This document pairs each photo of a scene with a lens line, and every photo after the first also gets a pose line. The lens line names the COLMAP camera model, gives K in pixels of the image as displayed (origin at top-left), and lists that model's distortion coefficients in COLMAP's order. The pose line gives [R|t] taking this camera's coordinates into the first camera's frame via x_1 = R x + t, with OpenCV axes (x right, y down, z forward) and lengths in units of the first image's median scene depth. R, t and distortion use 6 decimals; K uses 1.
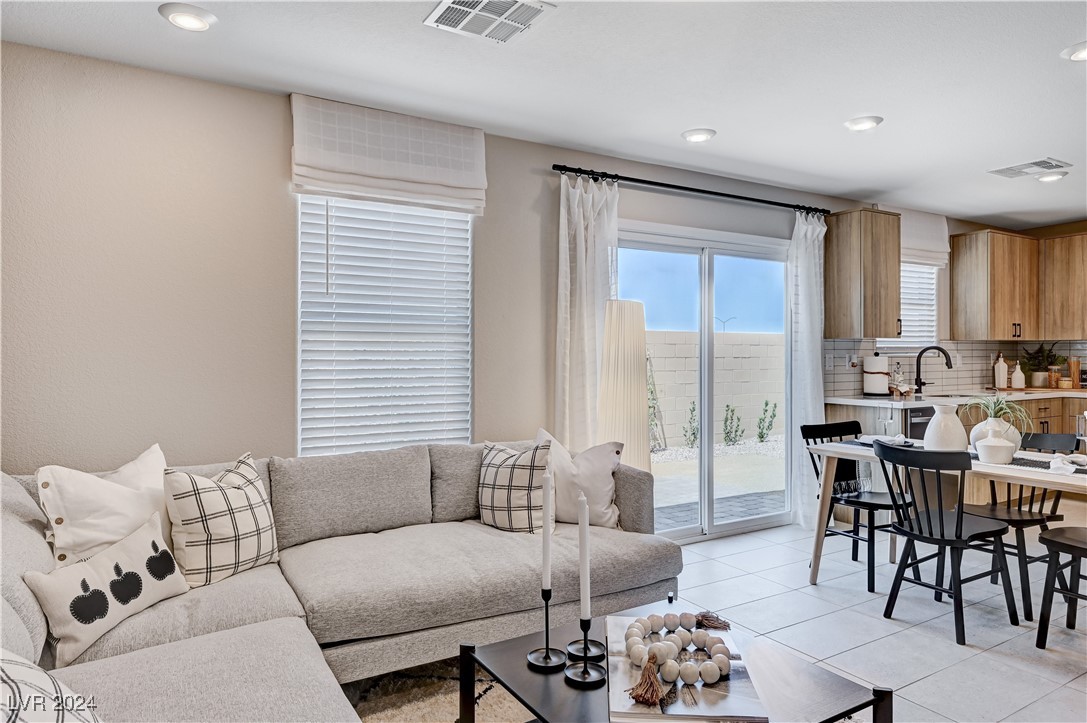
lens RADIAL K [[689.4, 0, 551.3], [0, 689.4, 350.8], [0, 0, 1]] dist [0.012997, -0.000595]
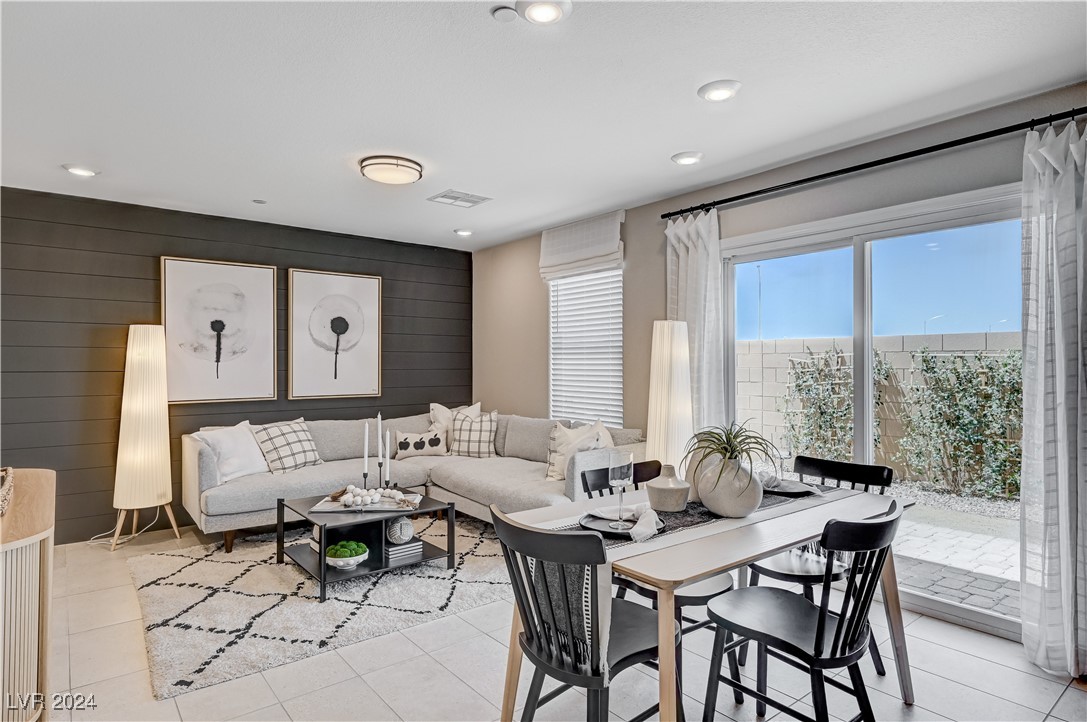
lens RADIAL K [[596.9, 0, 534.3], [0, 596.9, 351.3], [0, 0, 1]] dist [0.001947, 0.003952]
pose [[0.119749, -0.024037, -0.992513, 0.739277], [0.005882, 0.999707, -0.023501, 0.001486], [0.992787, -0.003023, 0.119855, 0.453024]]
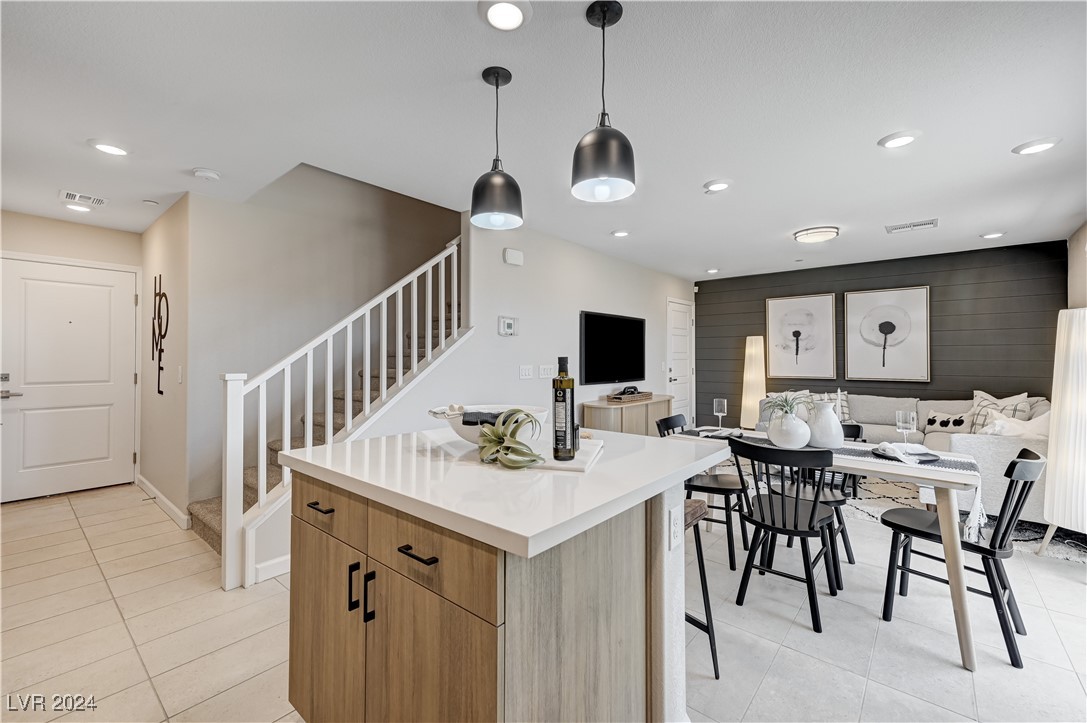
lens RADIAL K [[453.8, 0, 549.4], [0, 453.8, 354.3], [0, 0, 1]] dist [0.024279, 0.001101]
pose [[-0.949337, -0.002338, -0.314252, 0.767743], [0.000917, 0.999947, -0.010210, 0.003409], [0.314259, -0.009981, -0.949285, 0.973506]]
